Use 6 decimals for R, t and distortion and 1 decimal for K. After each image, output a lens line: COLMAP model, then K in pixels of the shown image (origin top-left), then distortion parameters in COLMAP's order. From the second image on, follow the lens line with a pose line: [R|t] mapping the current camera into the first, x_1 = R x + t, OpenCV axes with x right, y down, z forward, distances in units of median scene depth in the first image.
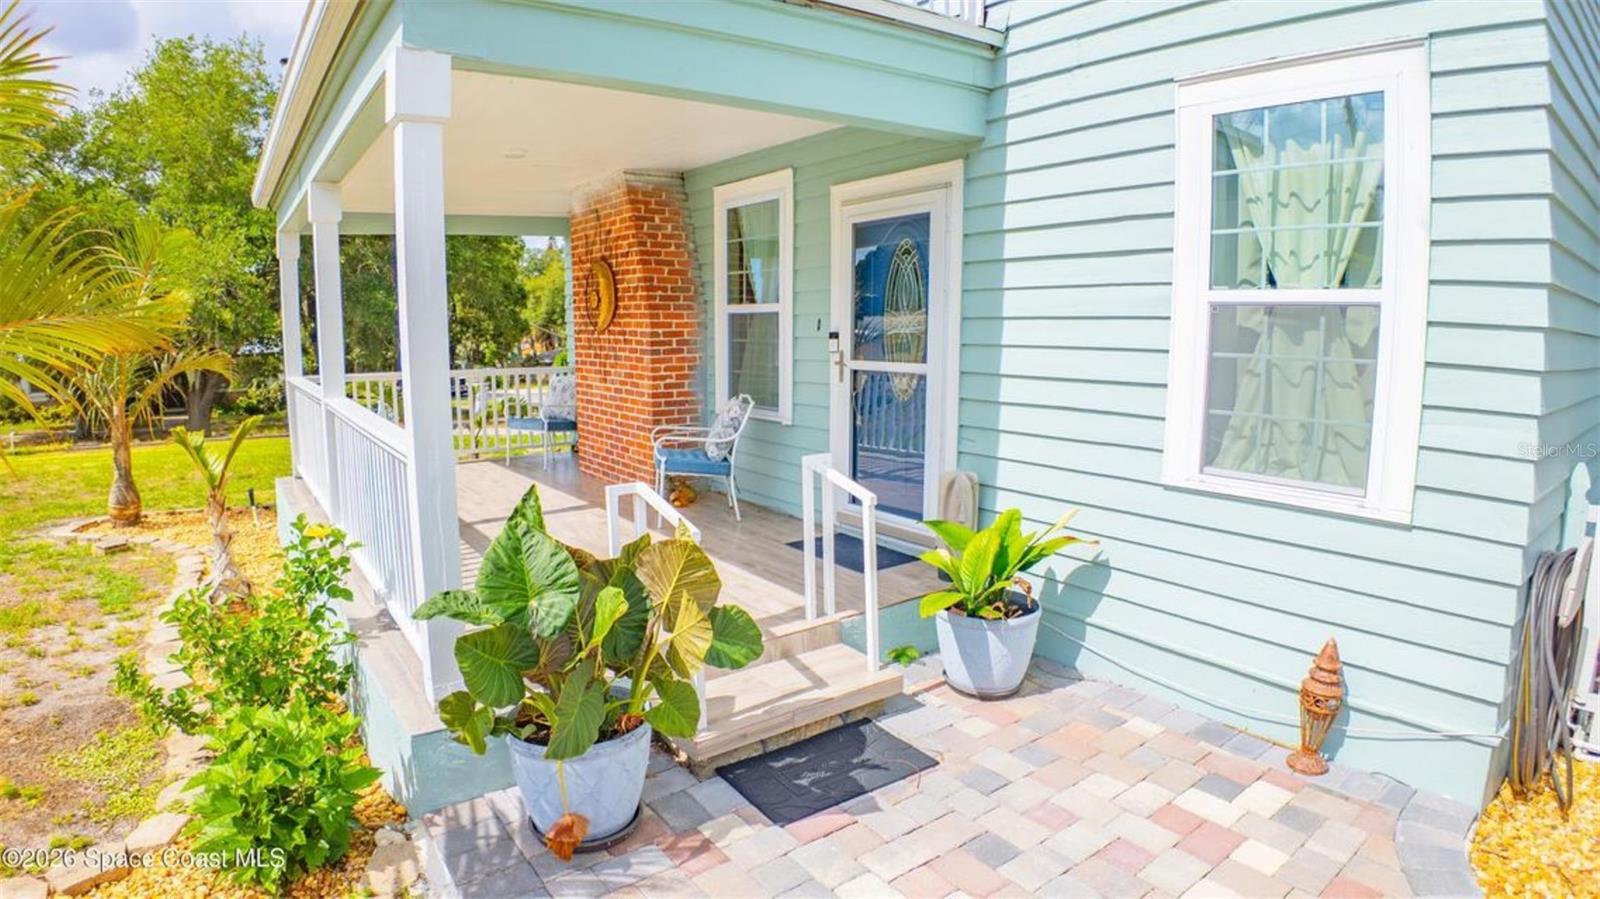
lens RADIAL K [[898.7, 0, 785.0], [0, 898.7, 465.1], [0, 0, 1]] dist [-0.074582, -0.053303]
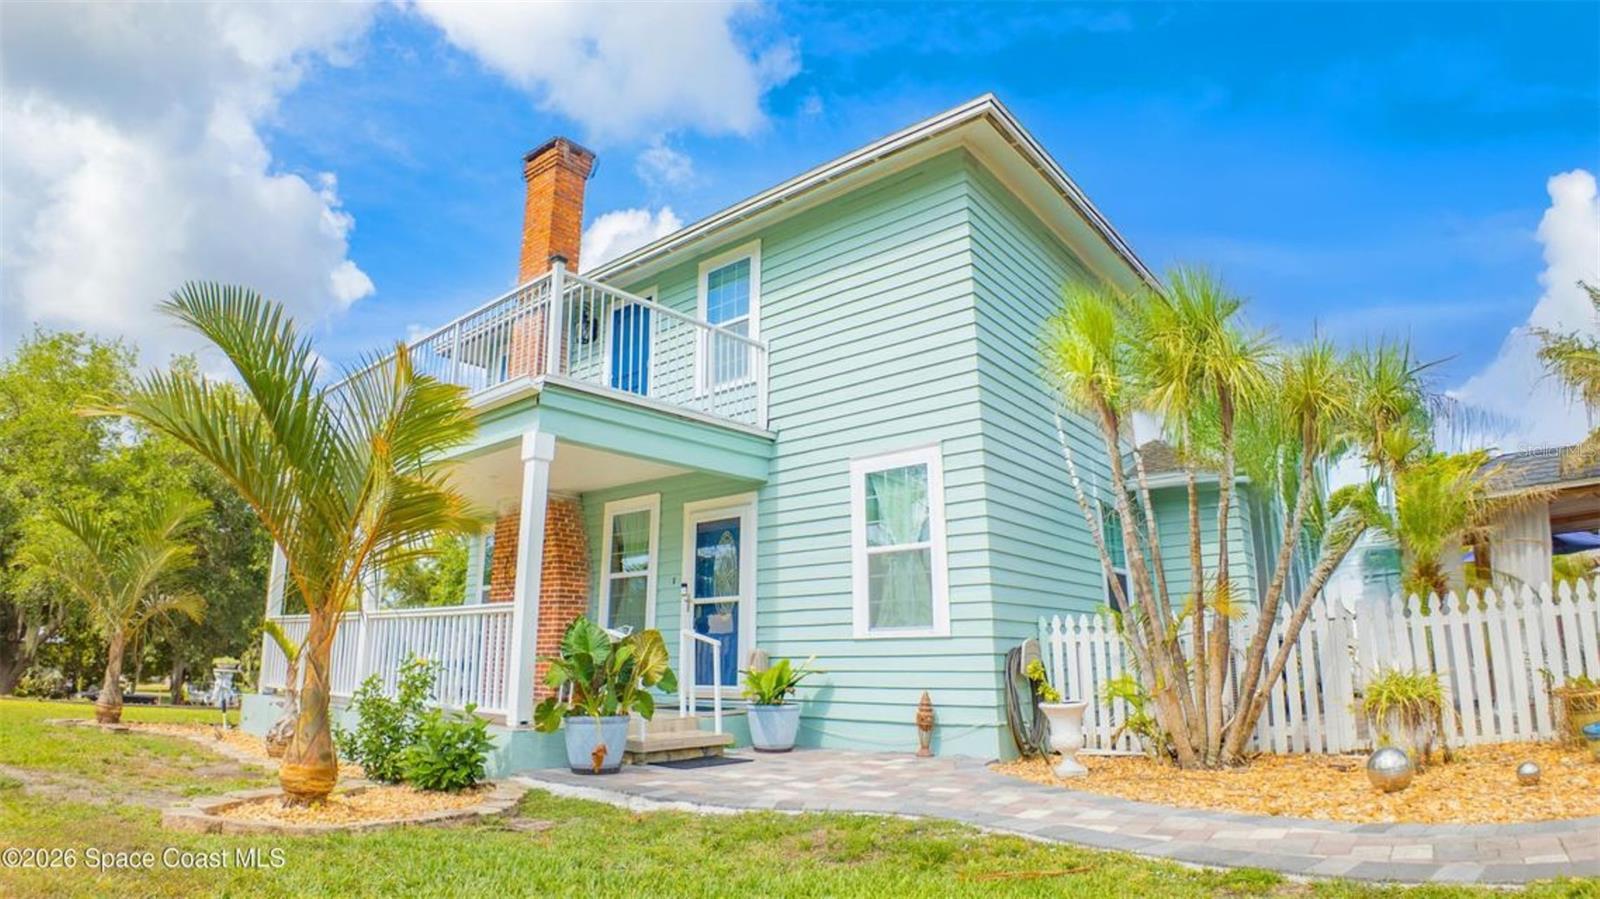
lens RADIAL K [[861.0, 0, 789.2], [0, 861.0, 446.0], [0, 0, 1]] dist [-0.092352, -0.044444]
pose [[0.969464, 0.062318, 0.237185, -0.194972], [0.033242, 0.924854, -0.378868, 0.297588], [-0.242972, 0.375183, 0.894540, -0.789697]]
